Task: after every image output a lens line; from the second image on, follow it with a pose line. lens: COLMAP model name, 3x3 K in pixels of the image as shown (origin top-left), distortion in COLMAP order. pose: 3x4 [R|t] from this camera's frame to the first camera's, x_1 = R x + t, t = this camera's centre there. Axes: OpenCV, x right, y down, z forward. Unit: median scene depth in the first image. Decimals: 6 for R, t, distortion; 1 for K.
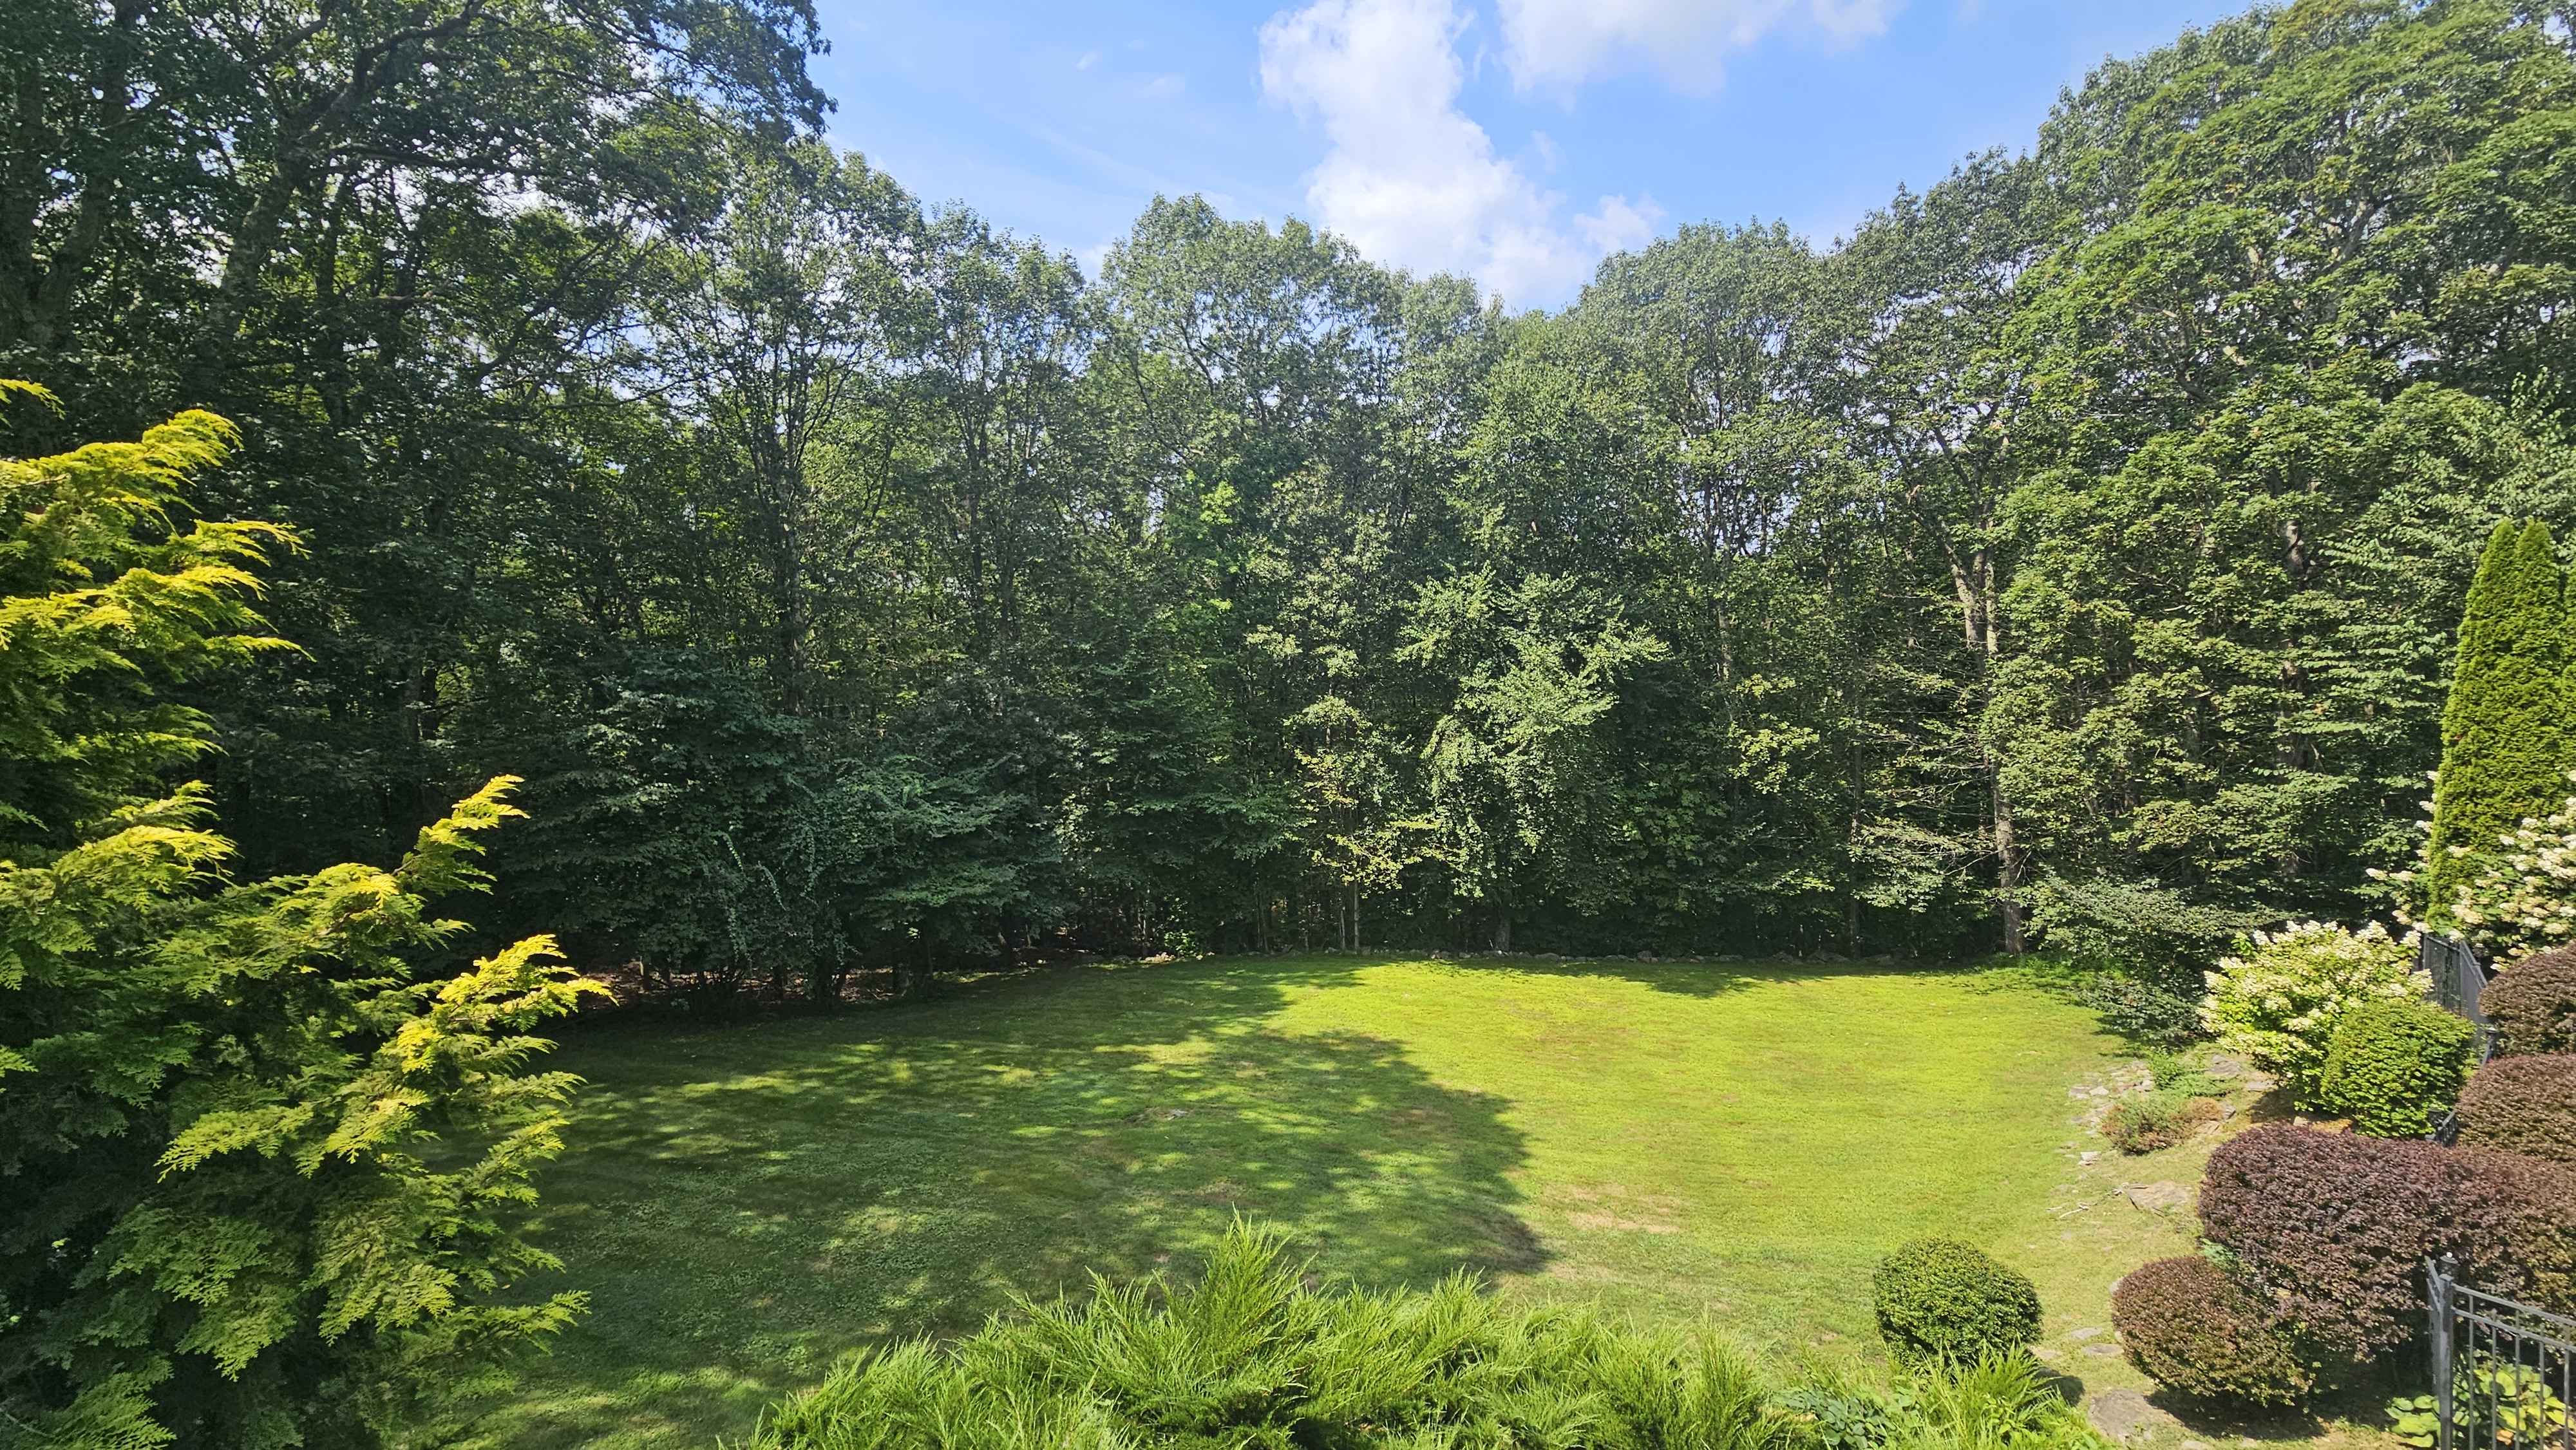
lens RADIAL K [[1052.1, 0, 1281.9], [0, 1052.1, 728.6], [0, 0, 1]] dist [-0.002806, -0.000386]
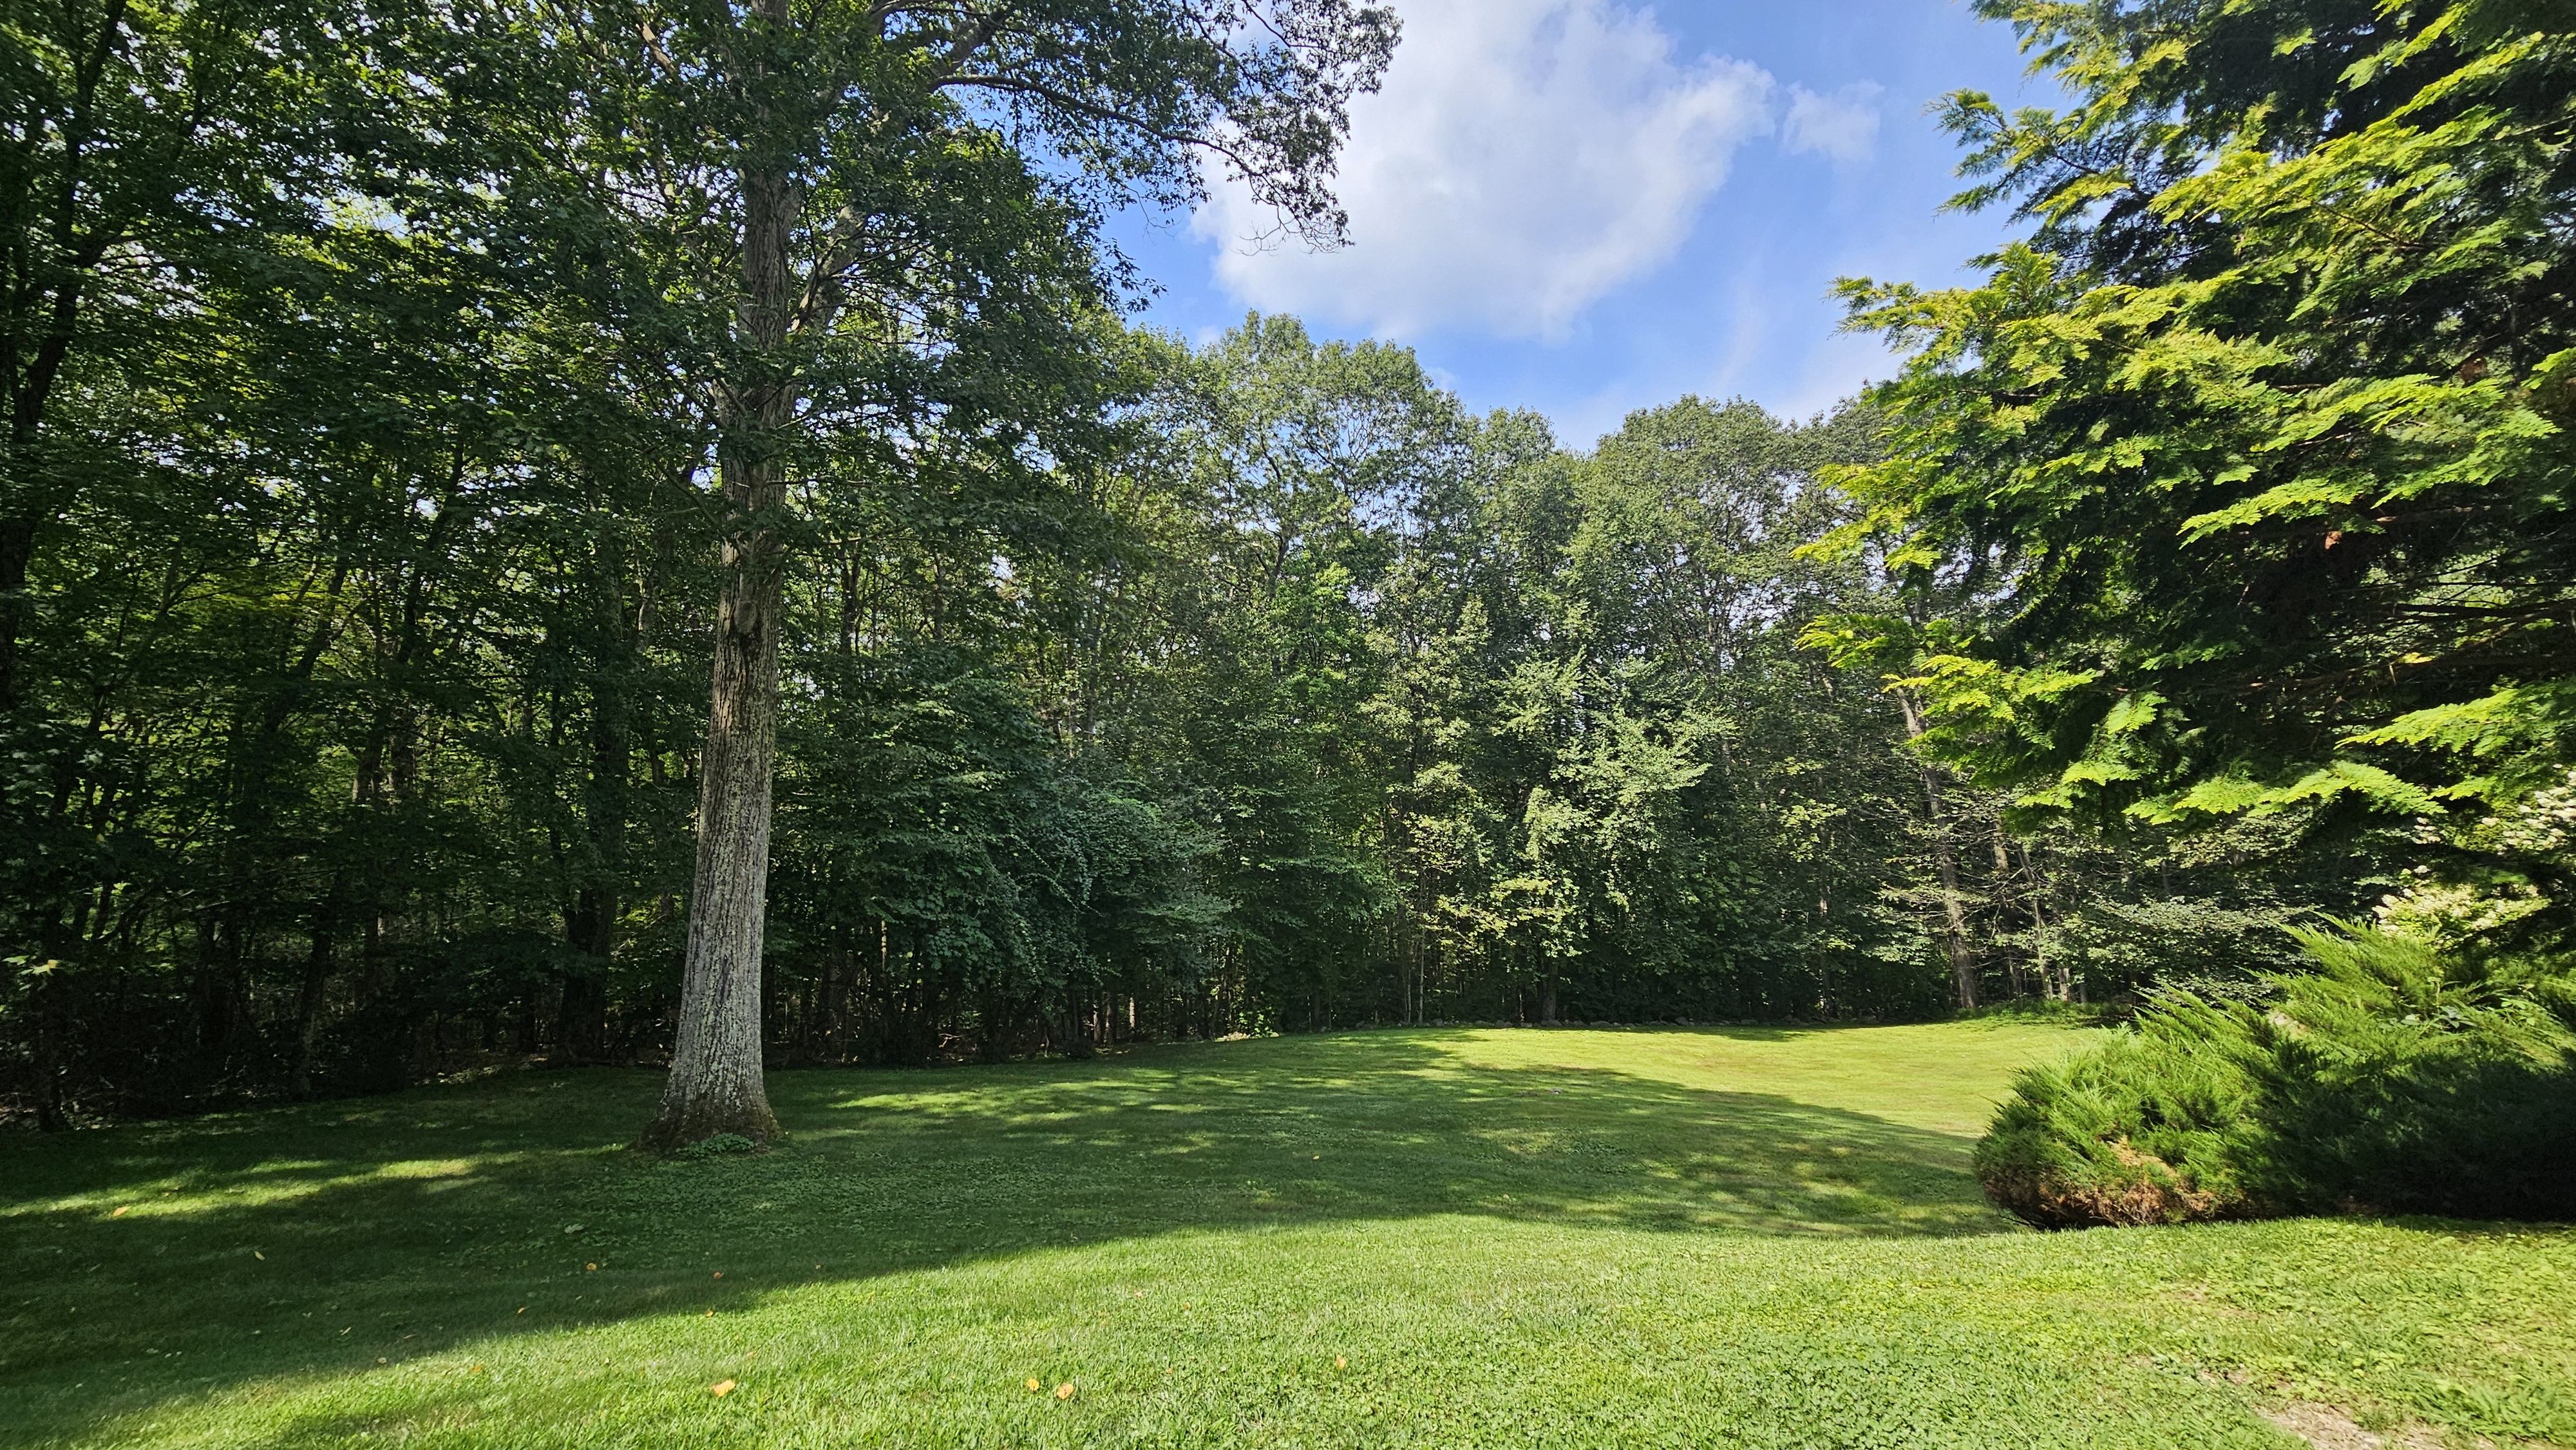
lens RADIAL K [[1052.1, 0, 1284.6], [0, 1052.1, 733.7], [0, 0, 1]] dist [-0.002806, -0.000386]
pose [[0.970736, 0.045157, 0.235866, -0.418041], [-0.007021, 0.987079, -0.160083, 0.128826], [-0.240048, 0.153743, 0.958509, 0.017787]]
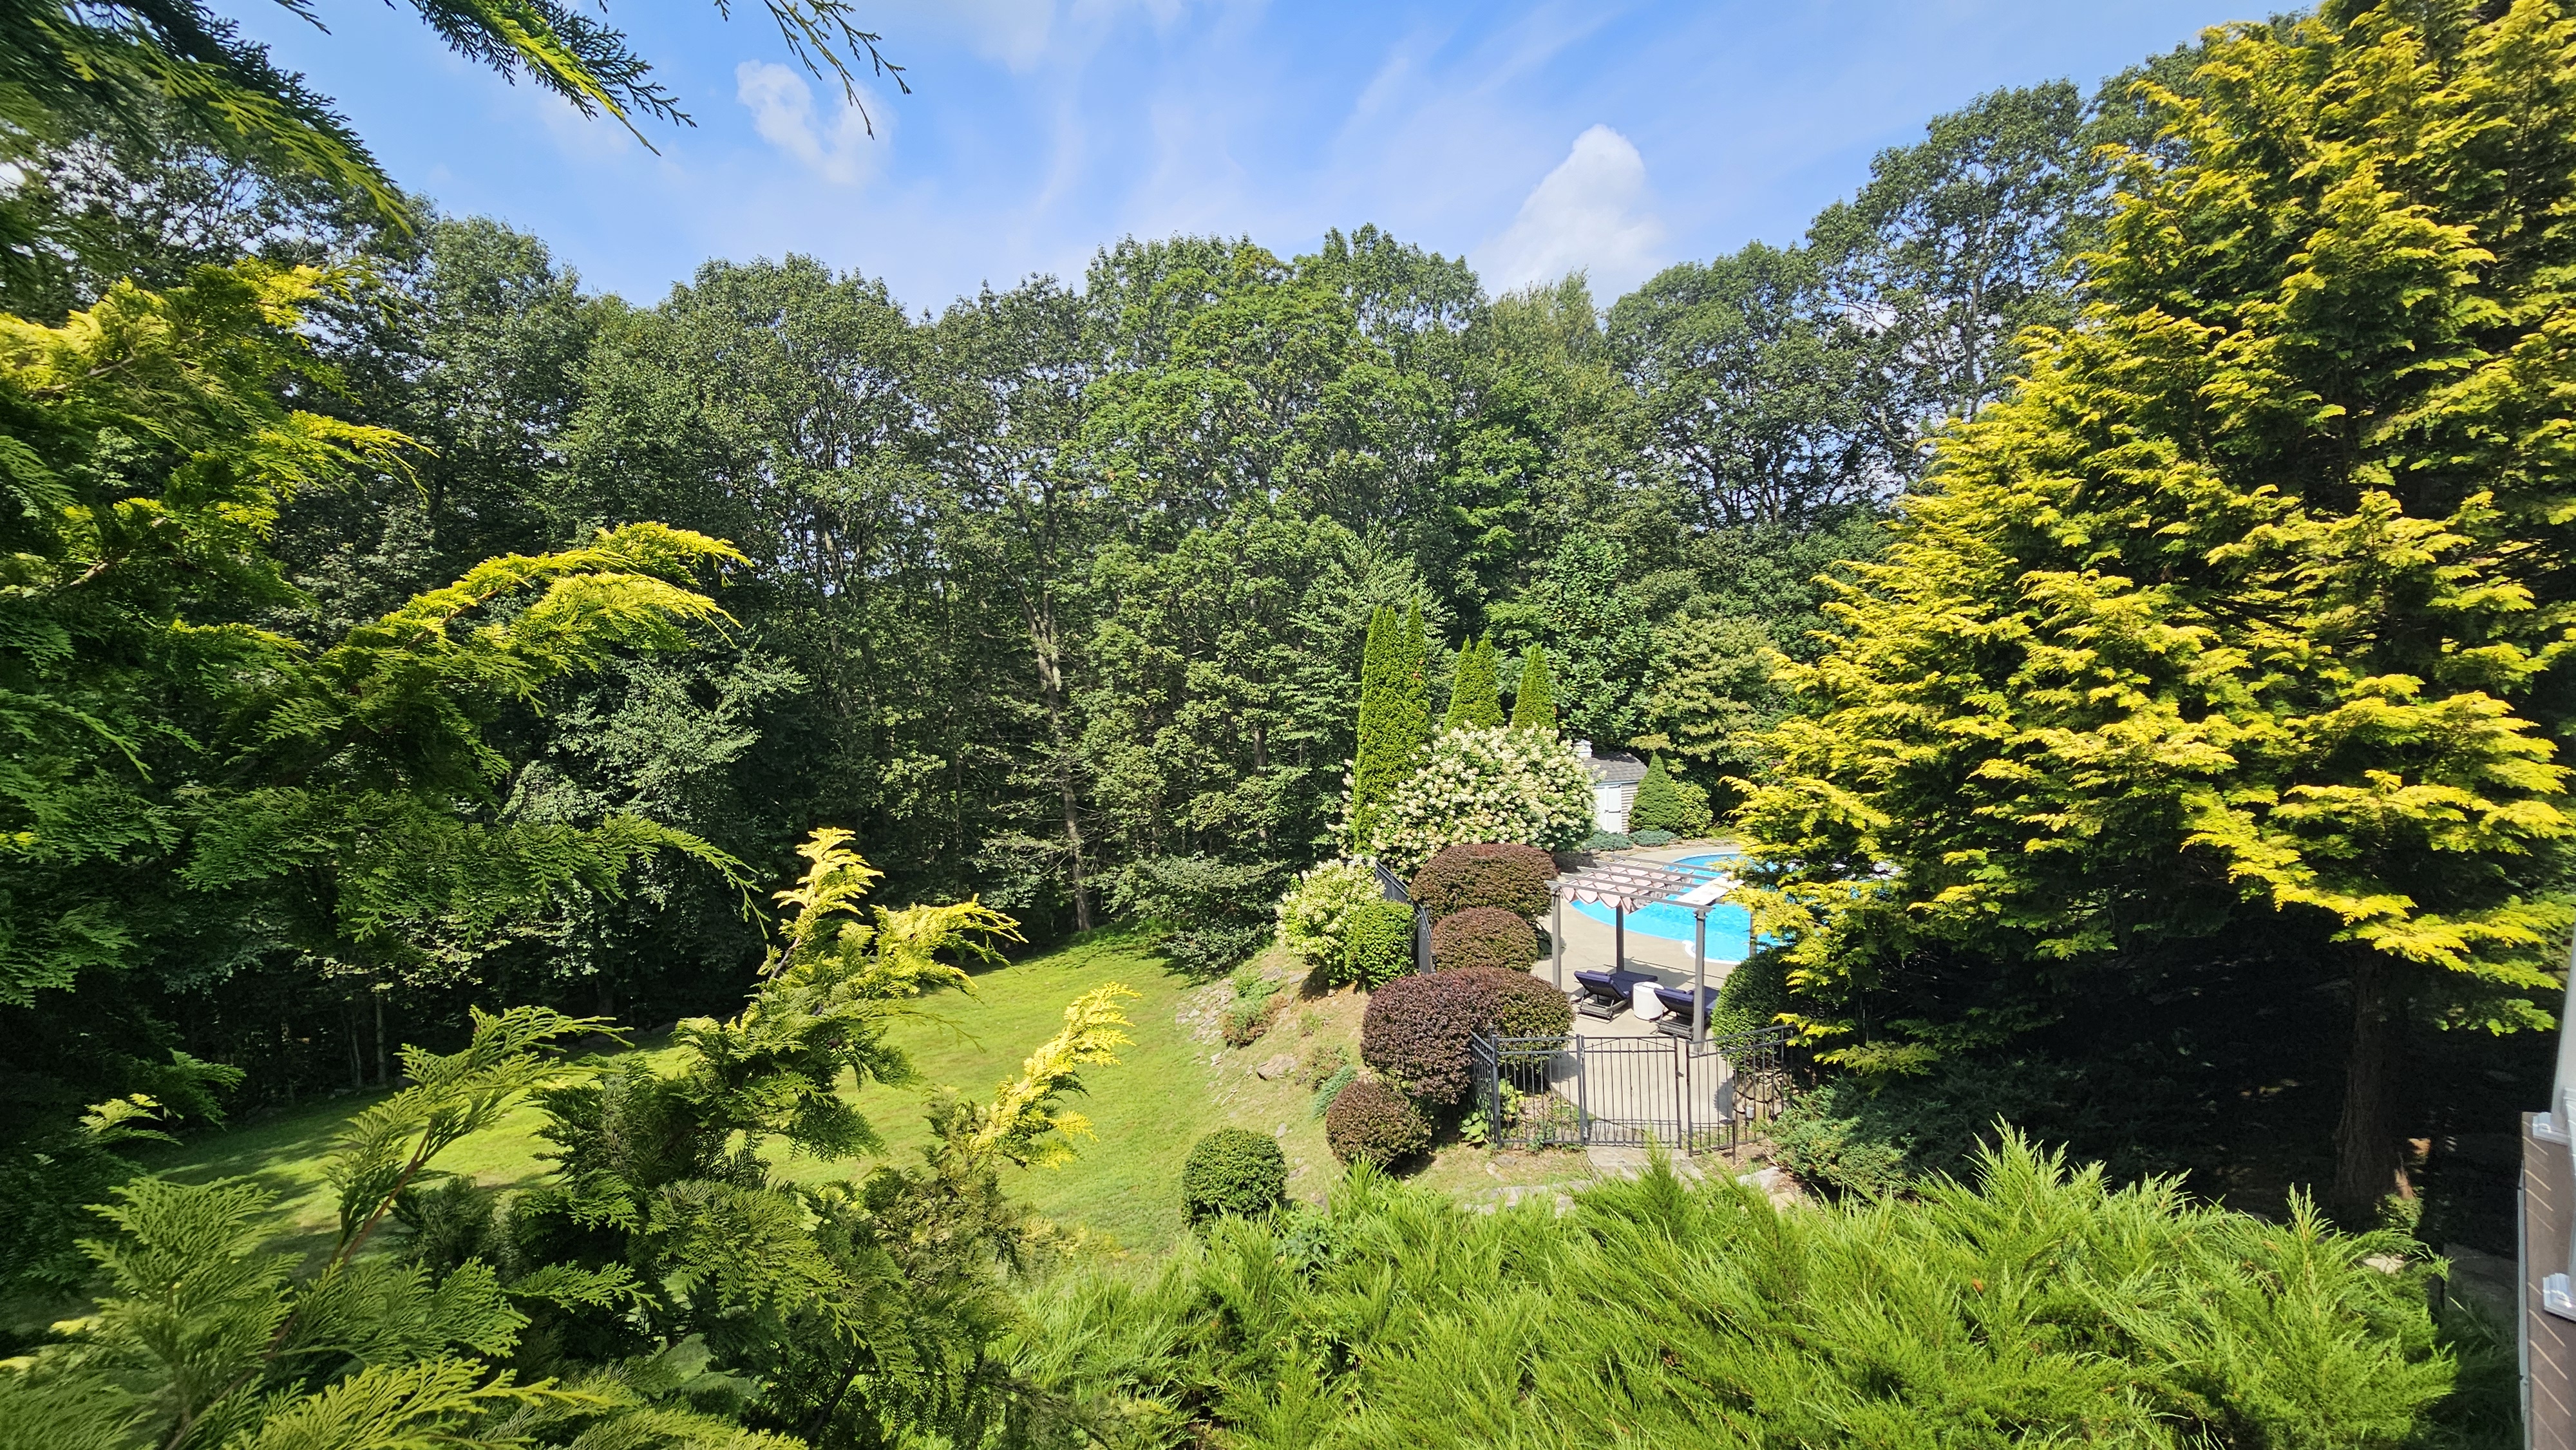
lens RADIAL K [[1052.1, 0, 1291.4], [0, 1052.1, 729.6], [0, 0, 1]] dist [-0.002806, -0.000386]
pose [[0.633880, -0.029511, 0.772868, -0.118434], [0.054172, 0.998512, -0.006303, 0.000244], [-0.771532, 0.045863, 0.634536, 0.029198]]
